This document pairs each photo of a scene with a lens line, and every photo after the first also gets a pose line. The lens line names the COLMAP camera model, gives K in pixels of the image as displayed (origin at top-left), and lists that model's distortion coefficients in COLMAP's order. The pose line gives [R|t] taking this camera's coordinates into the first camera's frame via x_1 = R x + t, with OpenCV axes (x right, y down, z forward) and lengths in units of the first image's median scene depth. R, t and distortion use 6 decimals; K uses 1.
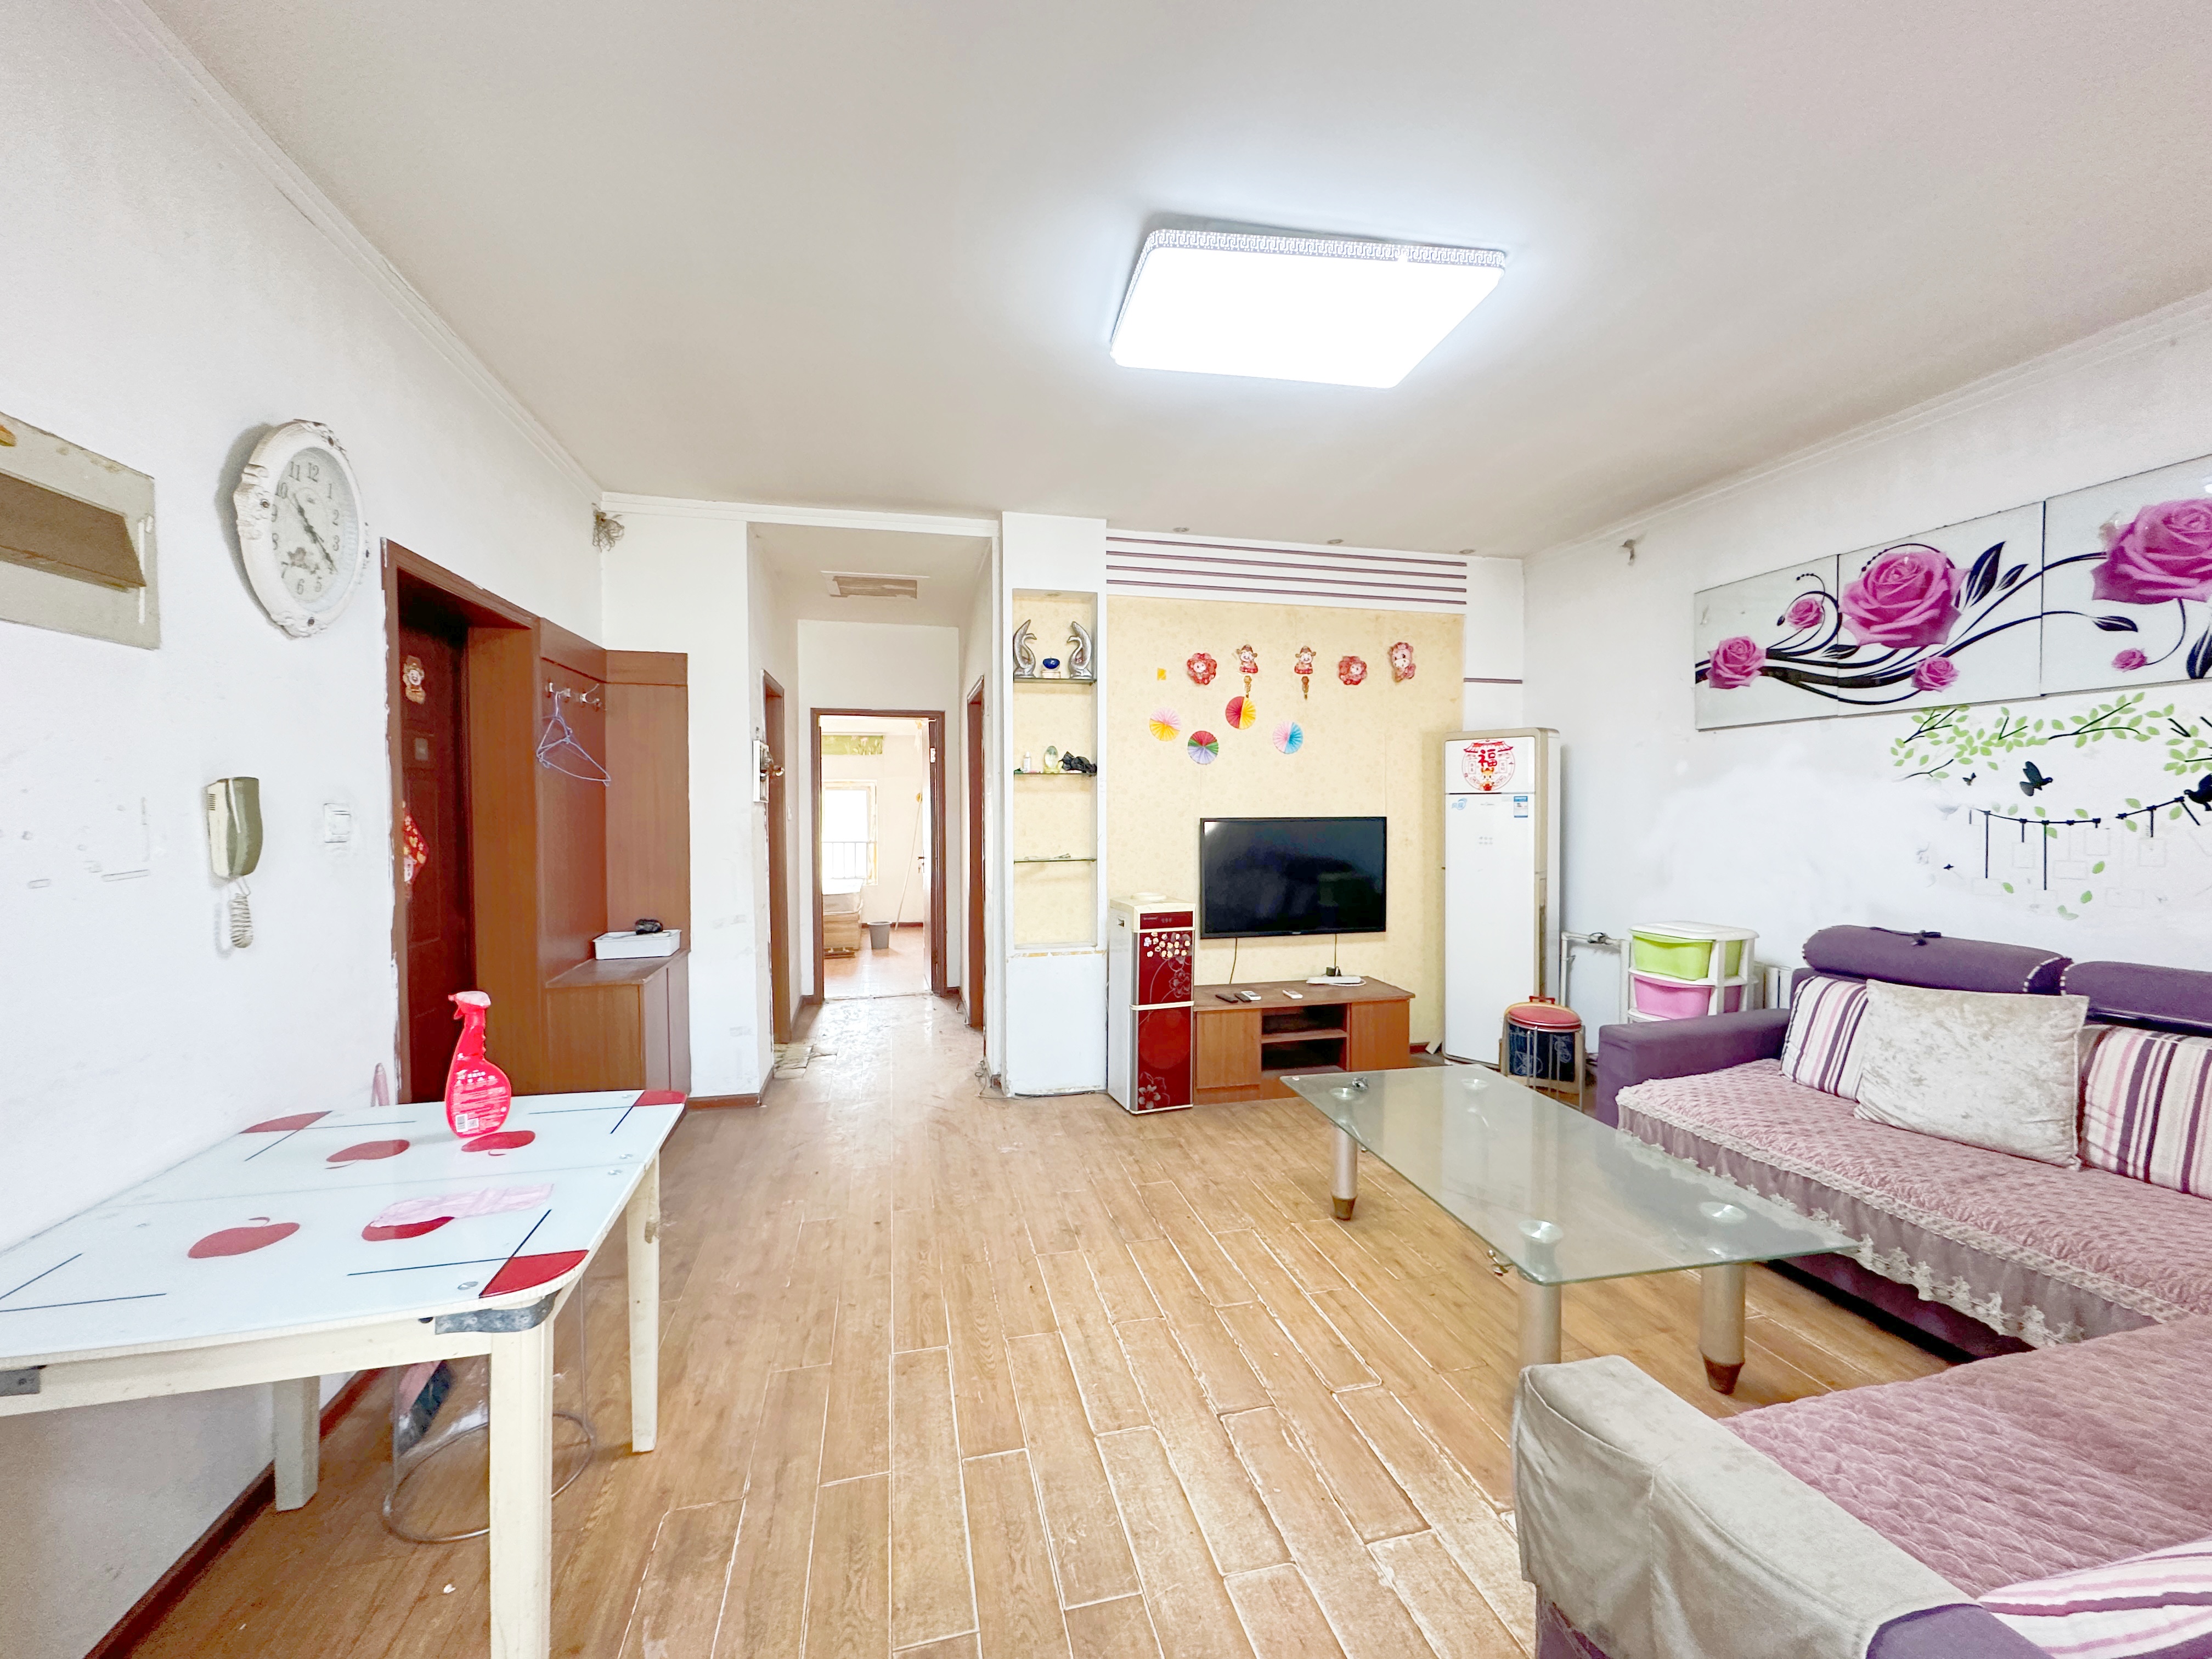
lens RADIAL K [[874.6, 0, 1106.0], [0, 874.6, 829.5], [0, 0, 1]] dist [0.000170, -0.000428]
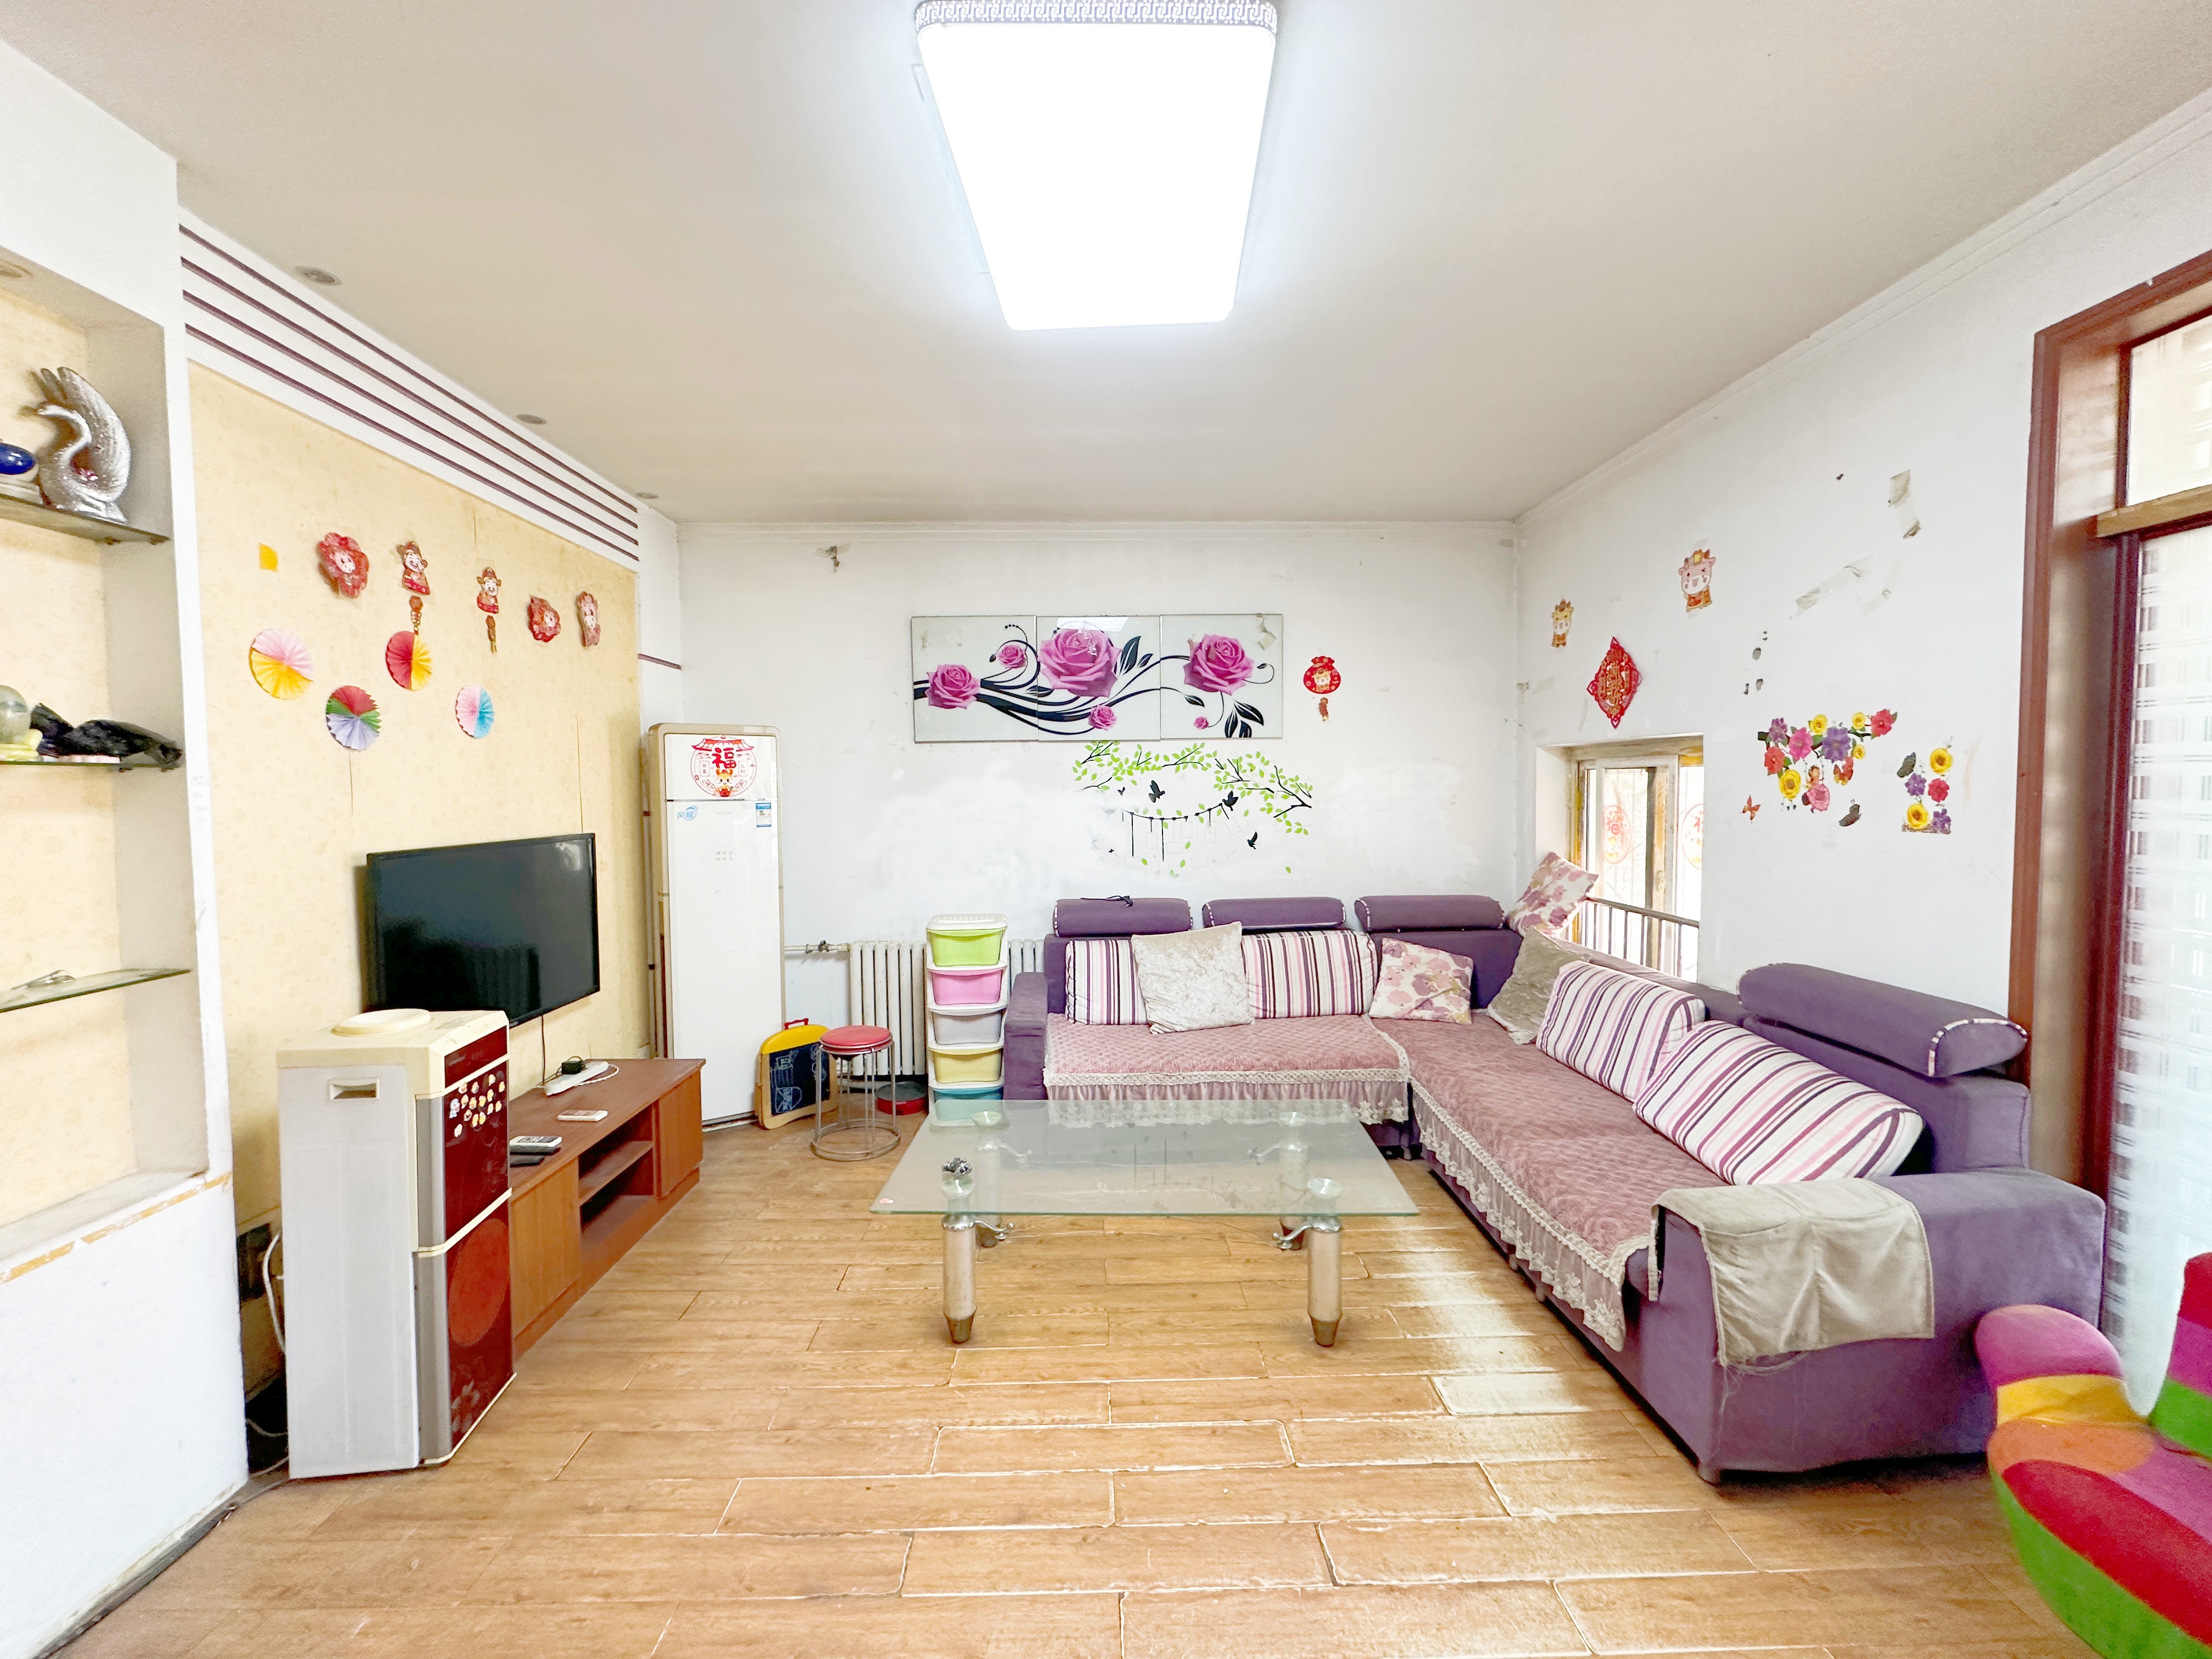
lens RADIAL K [[874.6, 0, 1106.0], [0, 874.6, 829.5], [0, 0, 1]] dist [0.000170, -0.000428]
pose [[0.220797, -0.045601, 0.974253, -0.379872], [0.034087, 0.998657, 0.039018, -0.041118], [-0.974724, 0.024595, 0.222055, 0.562434]]
